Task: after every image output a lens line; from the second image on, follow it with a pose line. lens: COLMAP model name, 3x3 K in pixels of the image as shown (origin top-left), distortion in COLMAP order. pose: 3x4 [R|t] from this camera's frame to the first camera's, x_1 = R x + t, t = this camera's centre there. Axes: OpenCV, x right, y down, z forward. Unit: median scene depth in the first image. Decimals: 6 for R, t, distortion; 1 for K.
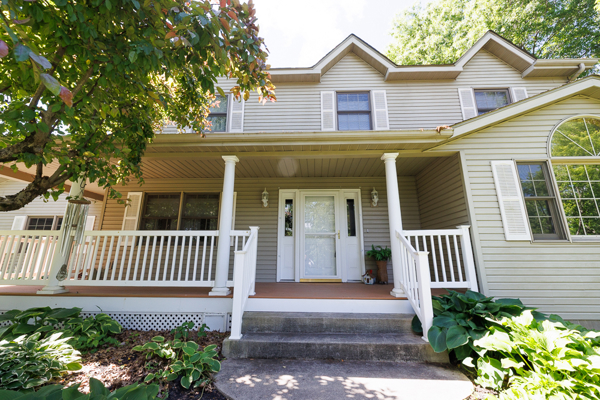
lens RADIAL K [[256.2, 0, 300.0], [0, 256.2, 200.0], [0, 0, 1]] dist [0.001176, 0.000150]
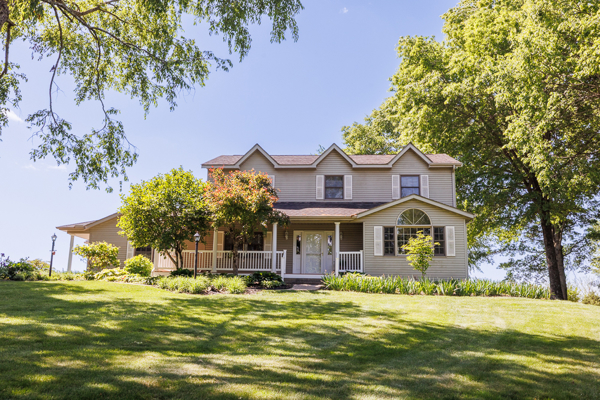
lens RADIAL K [[605.8, 0, 300.0], [0, 605.8, 200.0], [0, 0, 1]] dist [-0.001099, -0.000576]
pose [[0.997893, 0.006721, -0.064533, 0.267880], [-0.004504, 0.999397, 0.034441, -0.437370], [0.064726, -0.034078, 0.997321, -3.645913]]
